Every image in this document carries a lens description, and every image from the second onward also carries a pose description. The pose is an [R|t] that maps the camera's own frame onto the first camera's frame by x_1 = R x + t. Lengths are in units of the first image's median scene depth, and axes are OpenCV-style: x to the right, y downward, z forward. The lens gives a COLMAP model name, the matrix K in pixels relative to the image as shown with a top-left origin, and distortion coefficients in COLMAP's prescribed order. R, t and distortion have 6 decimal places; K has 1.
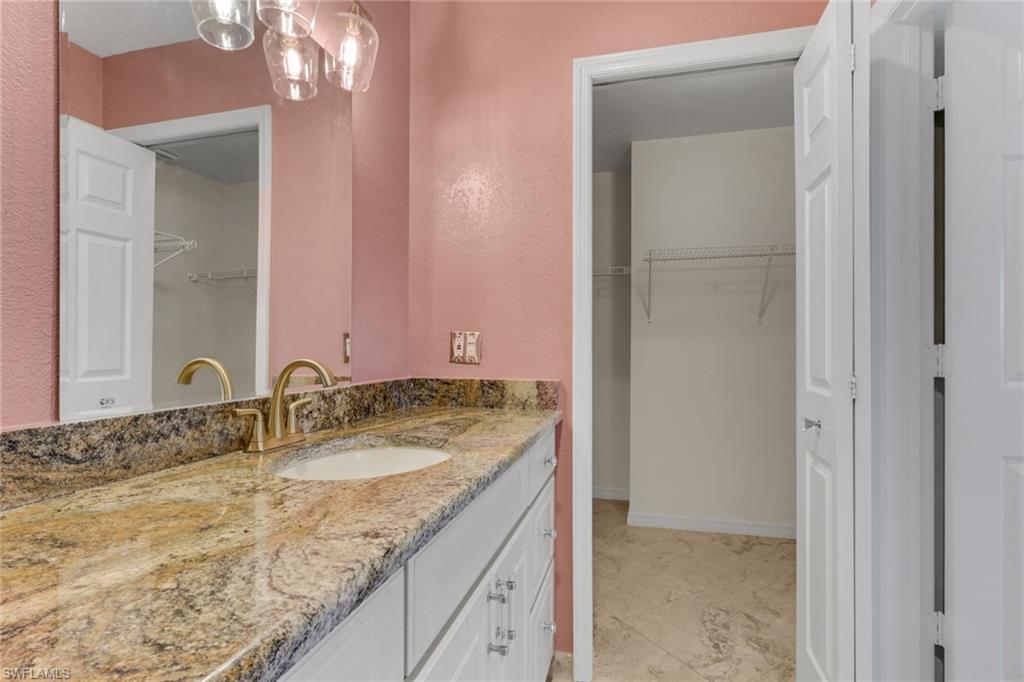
lens RADIAL K [[492.3, 0, 513.5], [0, 492.3, 343.7], [0, 0, 1]] dist [-0.000117, 0.000195]
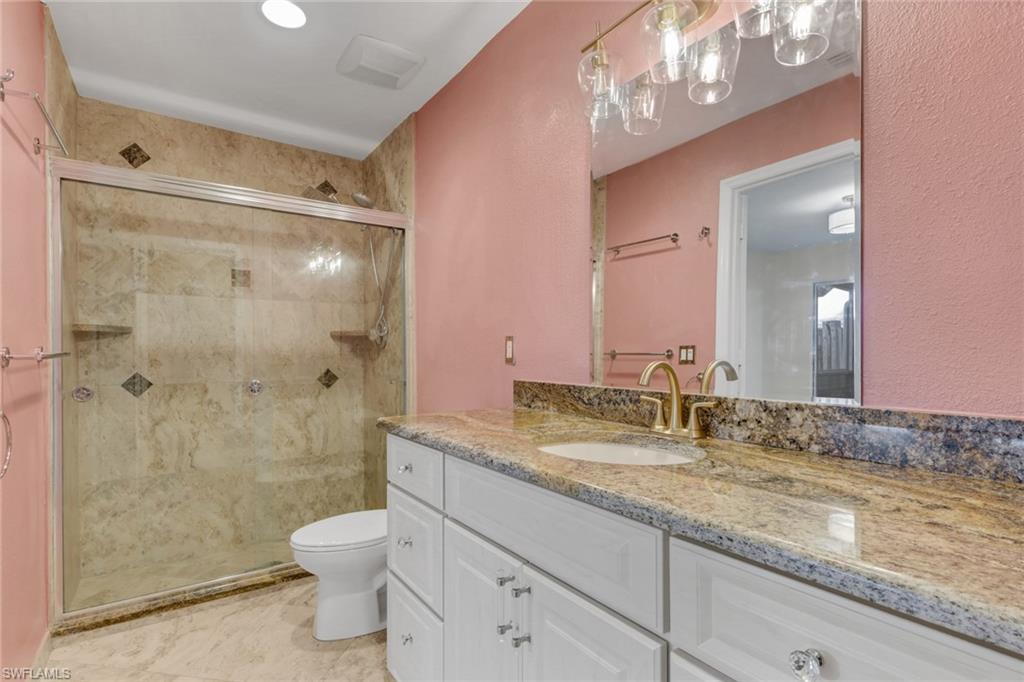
lens RADIAL K [[492.3, 0, 513.5], [0, 492.3, 343.7], [0, 0, 1]] dist [-0.000117, 0.000195]
pose [[-0.647248, -0.011290, -0.762196, 0.605381], [0.008894, 0.999710, -0.022361, 0.010223], [0.762228, -0.021252, -0.646960, 1.315586]]
